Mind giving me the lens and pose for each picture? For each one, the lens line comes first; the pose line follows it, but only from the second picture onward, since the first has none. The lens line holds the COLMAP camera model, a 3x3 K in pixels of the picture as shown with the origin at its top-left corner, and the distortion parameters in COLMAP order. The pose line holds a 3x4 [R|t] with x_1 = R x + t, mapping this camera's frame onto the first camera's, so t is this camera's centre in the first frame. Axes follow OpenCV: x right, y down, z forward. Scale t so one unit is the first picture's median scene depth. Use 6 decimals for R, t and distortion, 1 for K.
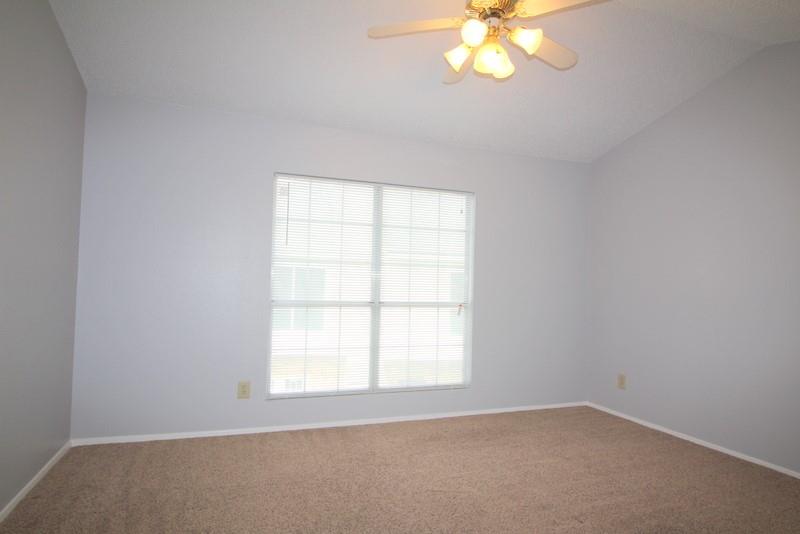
lens RADIAL K [[467.3, 0, 400.0], [0, 467.3, 267.0], [0, 0, 1]] dist [0.003161, -0.010084]
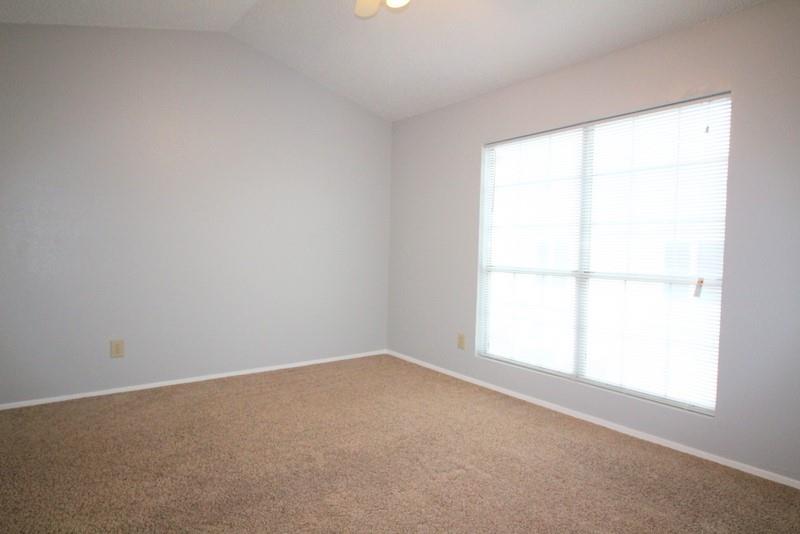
lens RADIAL K [[467.3, 0, 400.0], [0, 467.3, 267.0], [0, 0, 1]] dist [0.003161, -0.010084]
pose [[0.268415, 0.022045, -0.963051, 0.650920], [0.010809, 0.999606, 0.025895, 0.042434], [0.963243, -0.017360, 0.268071, 0.479506]]
